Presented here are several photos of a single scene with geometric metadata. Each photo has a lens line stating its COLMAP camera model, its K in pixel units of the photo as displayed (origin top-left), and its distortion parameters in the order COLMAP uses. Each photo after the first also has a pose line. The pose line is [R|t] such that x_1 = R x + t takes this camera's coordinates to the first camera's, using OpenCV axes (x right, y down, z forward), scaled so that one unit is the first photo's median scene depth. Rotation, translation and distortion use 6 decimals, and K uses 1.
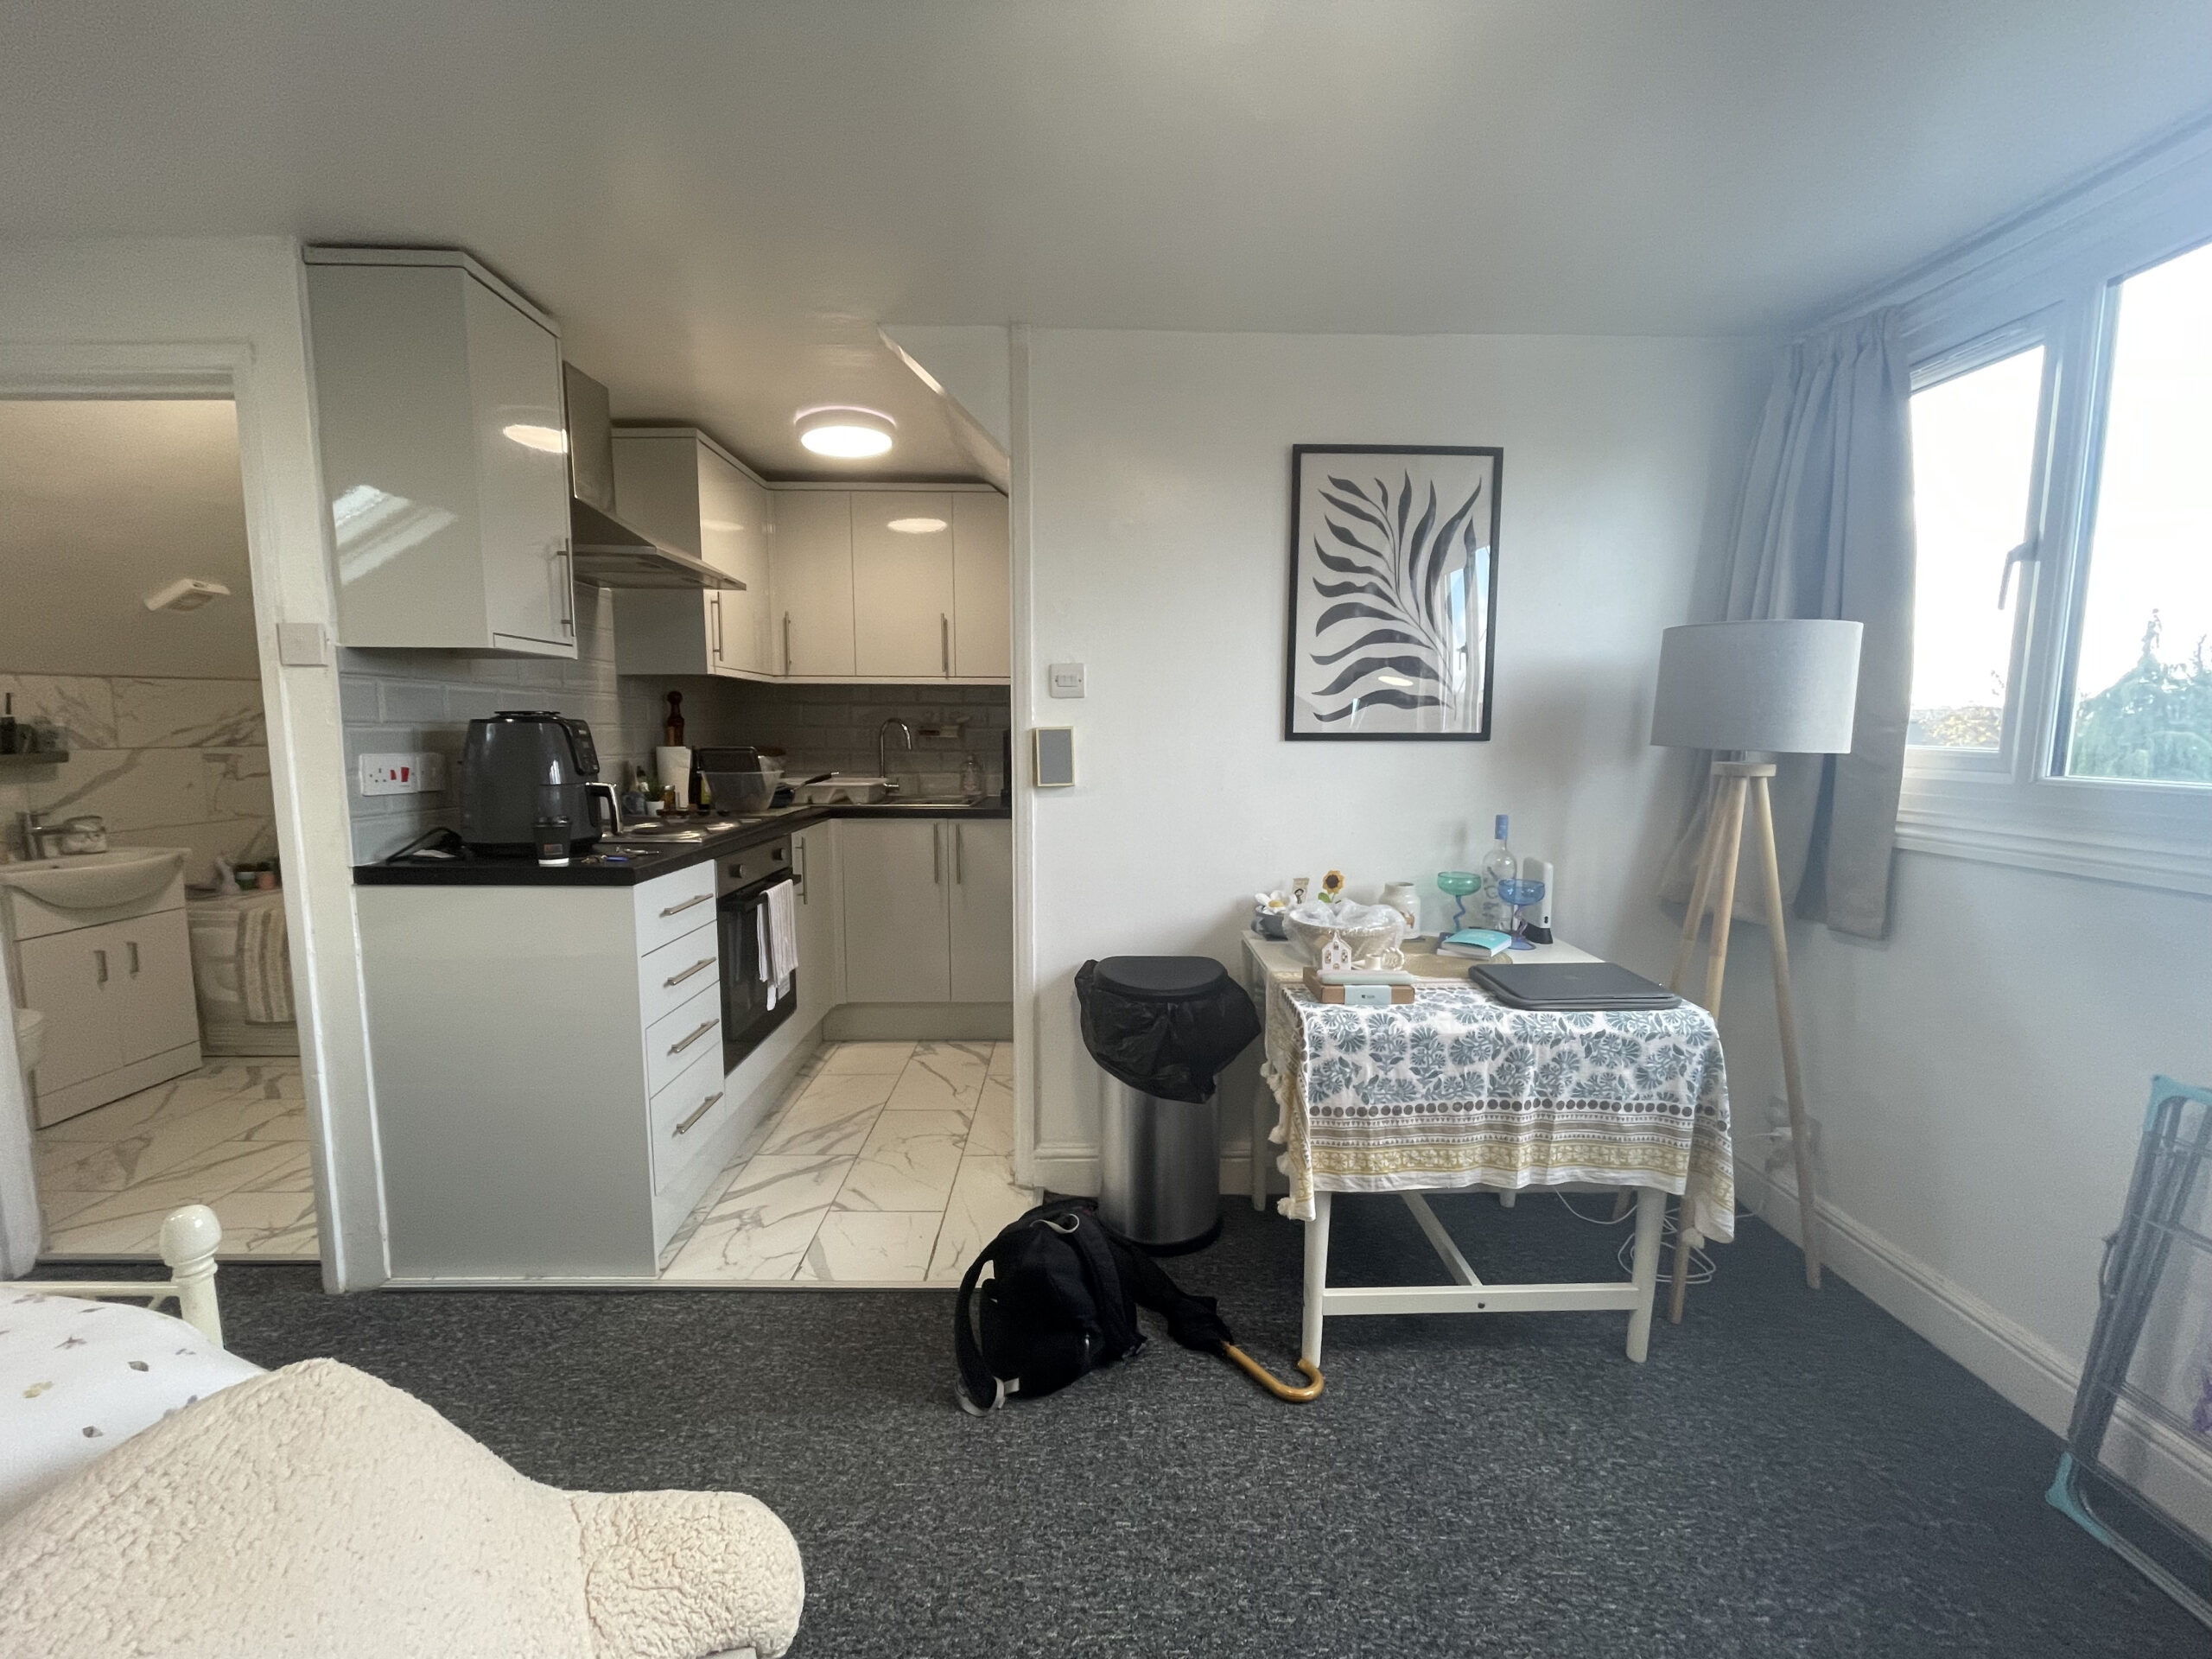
lens RADIAL K [[892.4, 0, 1104.2], [0, 892.4, 824.1], [0, 0, 1]] dist [-0.004041, 0.000301]
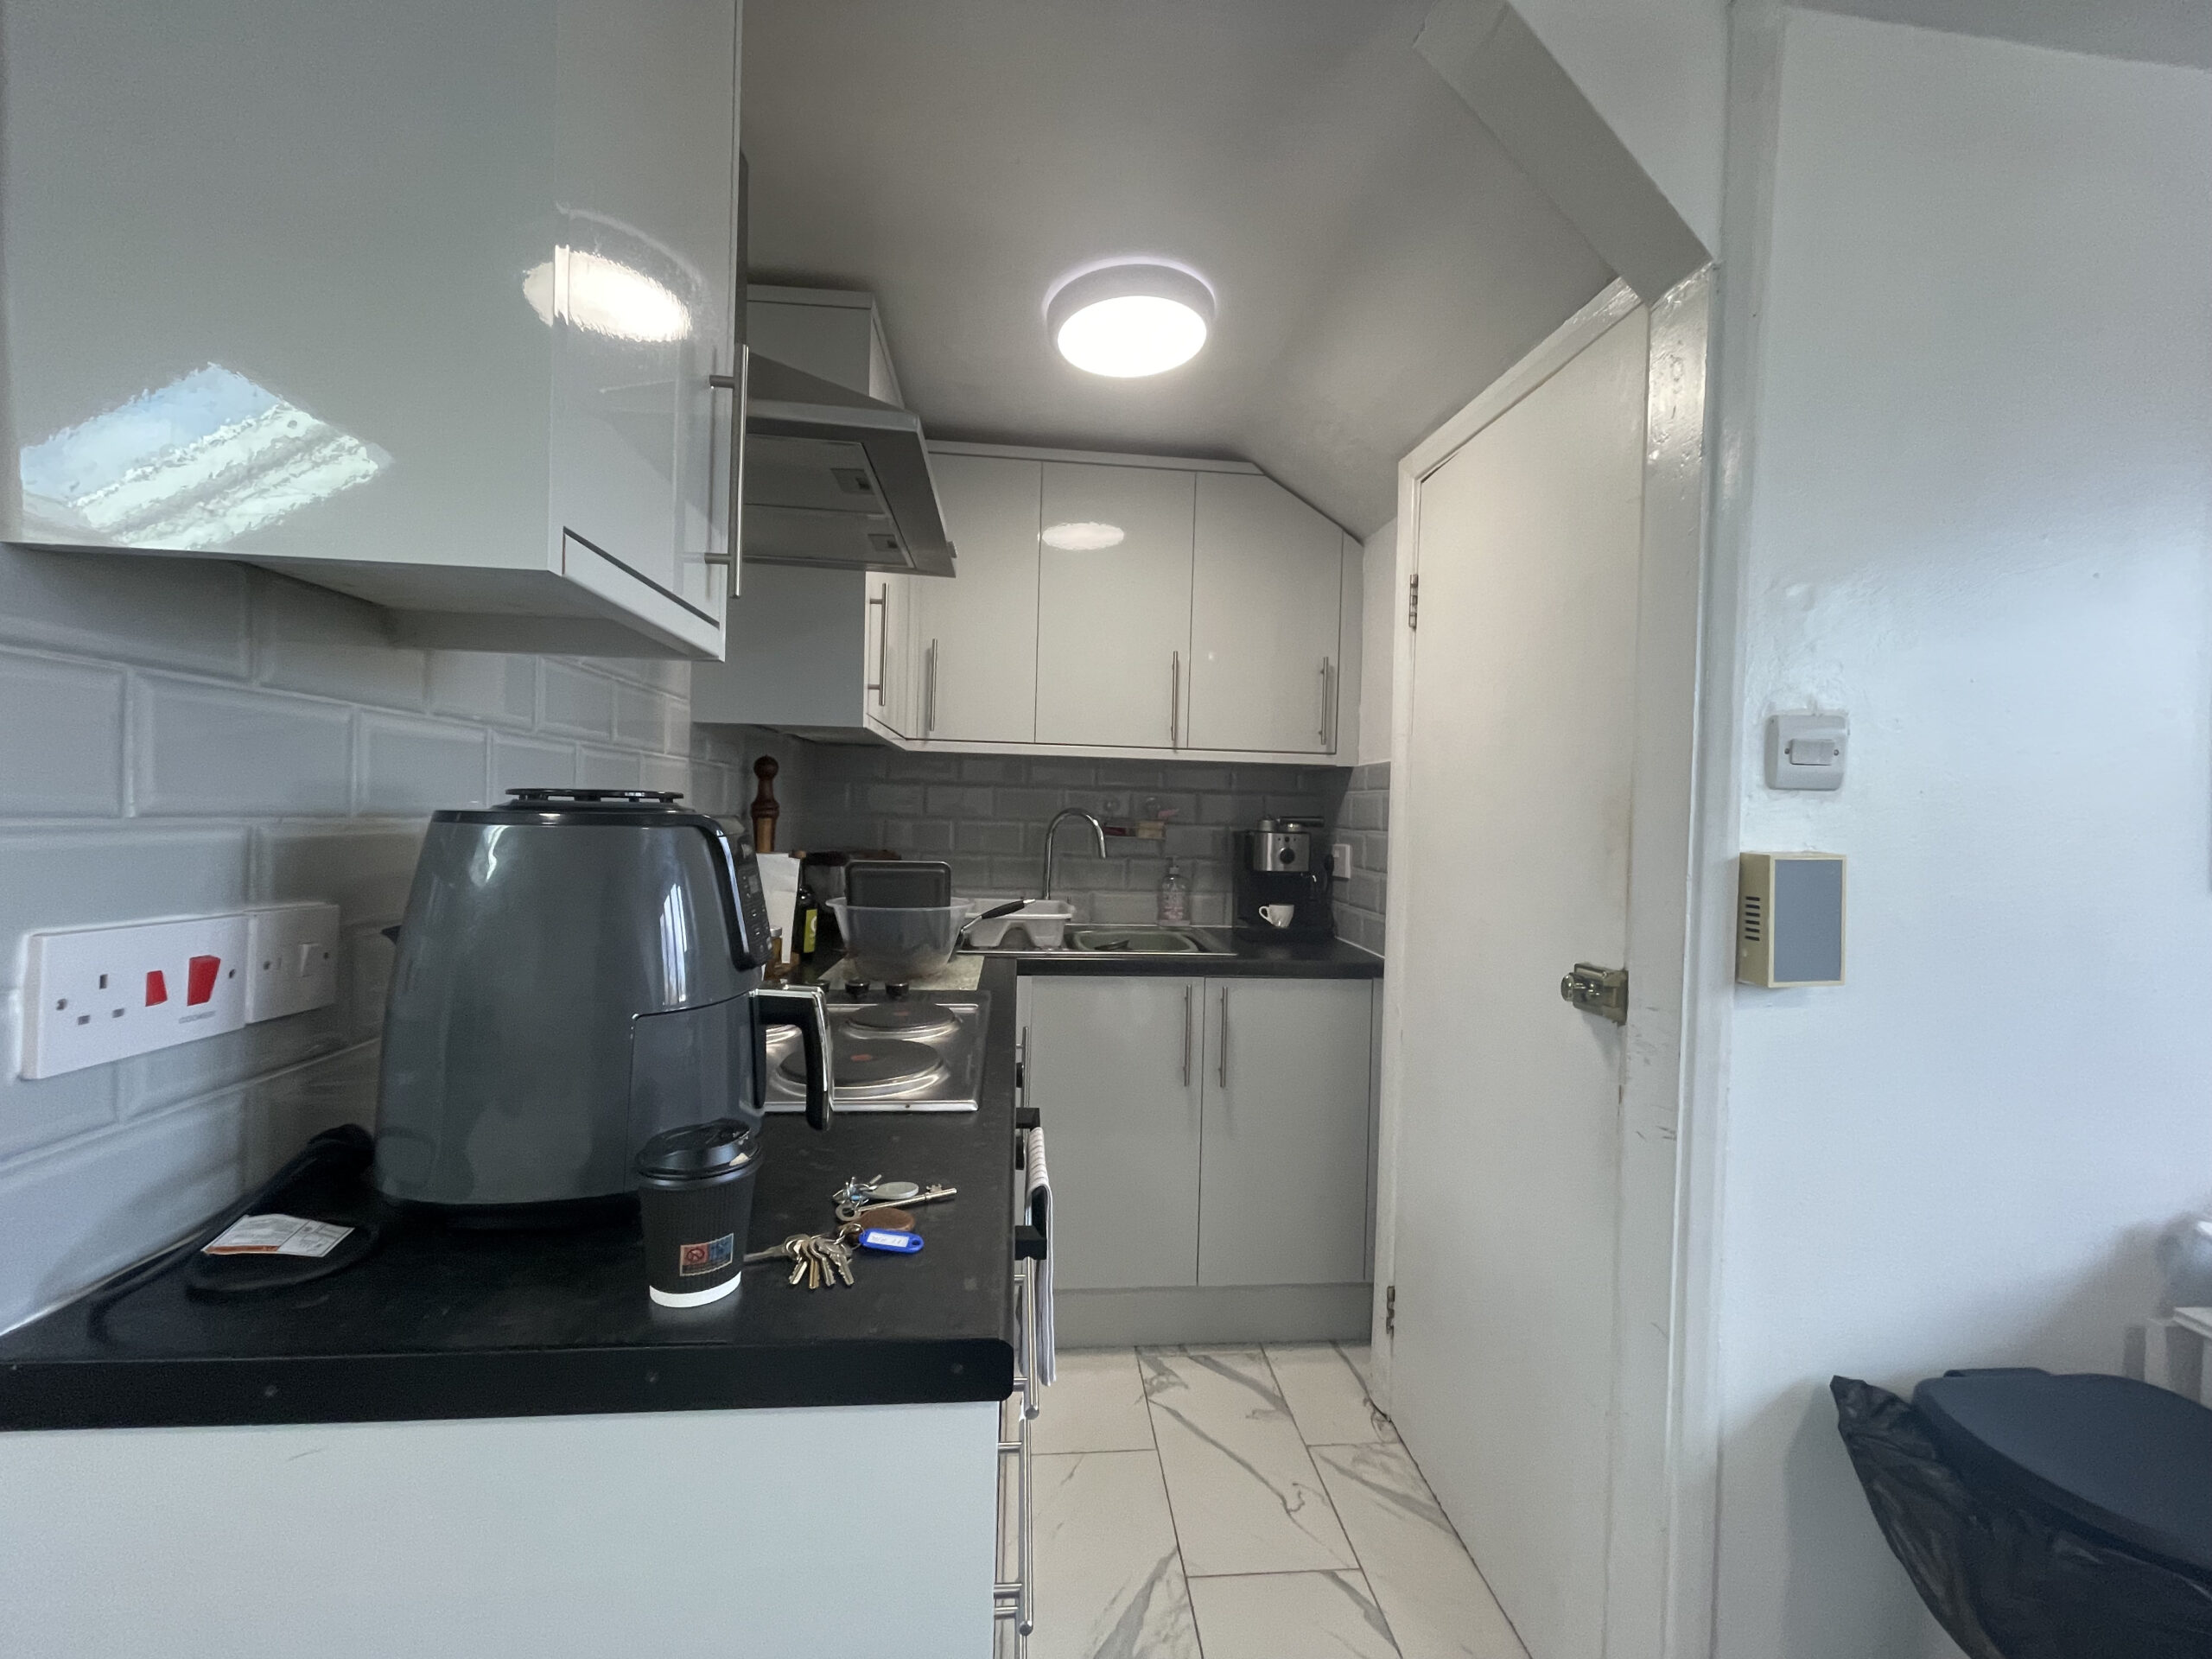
lens RADIAL K [[892.4, 0, 1106.5], [0, 892.4, 822.9], [0, 0, 1]] dist [-0.004041, 0.000301]
pose [[0.996672, 0.022856, 0.078243, -0.438554], [-0.015203, 0.995164, -0.097045, -0.076024], [-0.080083, 0.095532, 0.992200, 0.584803]]
